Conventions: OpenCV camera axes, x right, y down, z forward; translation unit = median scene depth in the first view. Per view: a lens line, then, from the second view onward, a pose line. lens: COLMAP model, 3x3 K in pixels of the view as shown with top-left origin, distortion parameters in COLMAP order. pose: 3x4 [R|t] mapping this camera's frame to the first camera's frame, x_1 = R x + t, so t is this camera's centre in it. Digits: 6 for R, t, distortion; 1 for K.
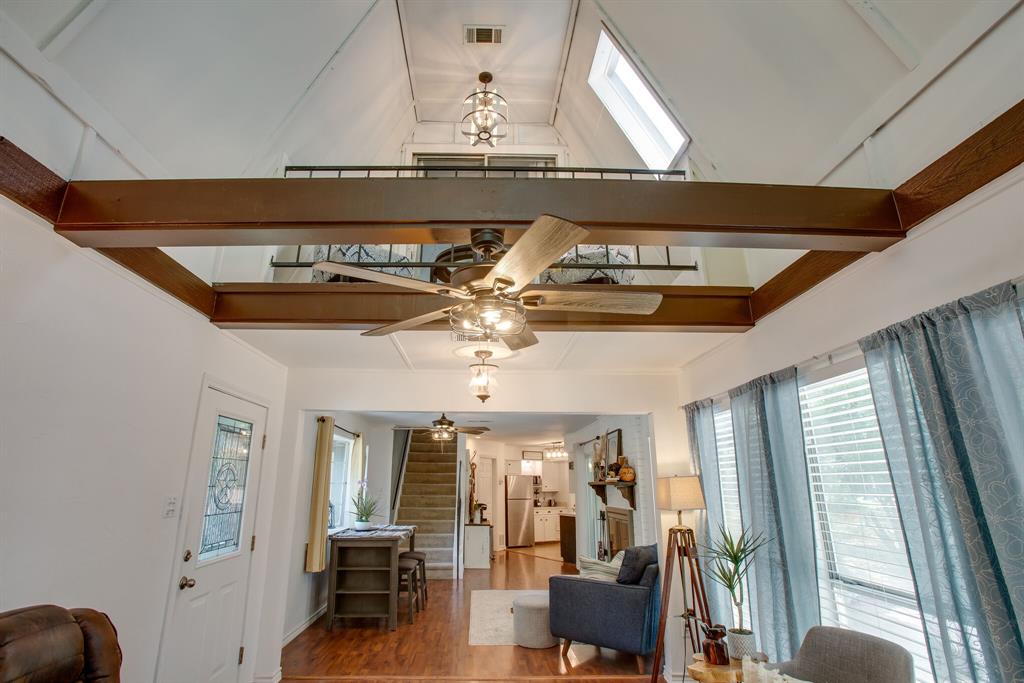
lens RADIAL K [[477.1, 0, 517.2], [0, 477.1, 336.4], [0, 0, 1]] dist [-0.048485, 0.005483]
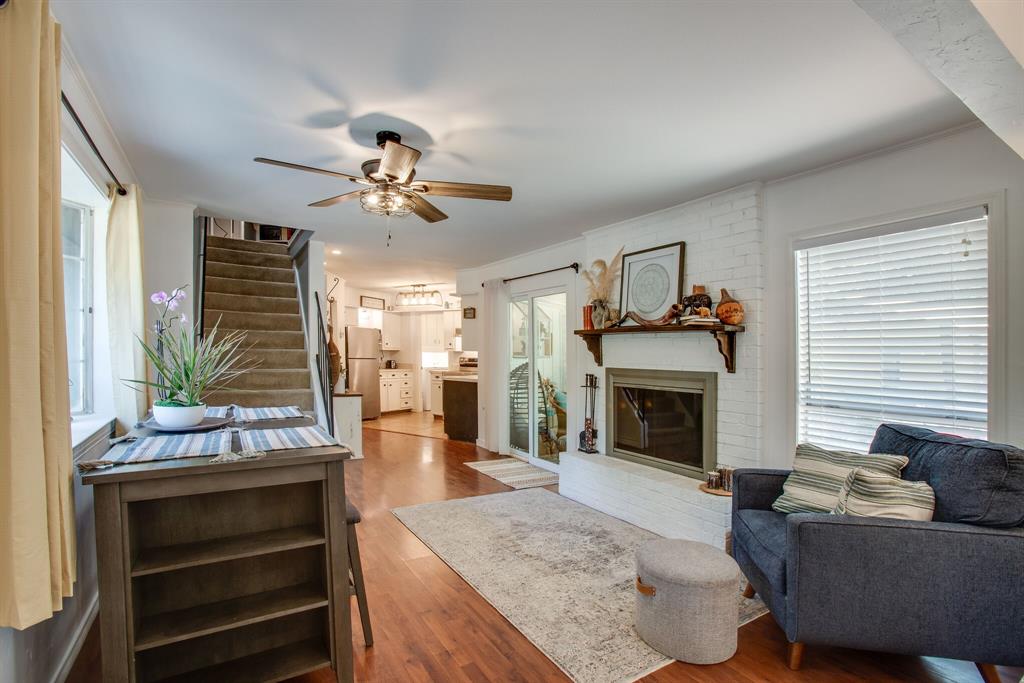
lens RADIAL K [[477.1, 0, 509.9], [0, 477.1, 347.2], [0, 0, 1]] dist [-0.048485, 0.005483]
pose [[0.890848, 0.021839, 0.453777, -0.178432], [-0.153677, 0.954447, 0.255762, 0.150088], [-0.427520, -0.297580, 0.853623, 0.408564]]
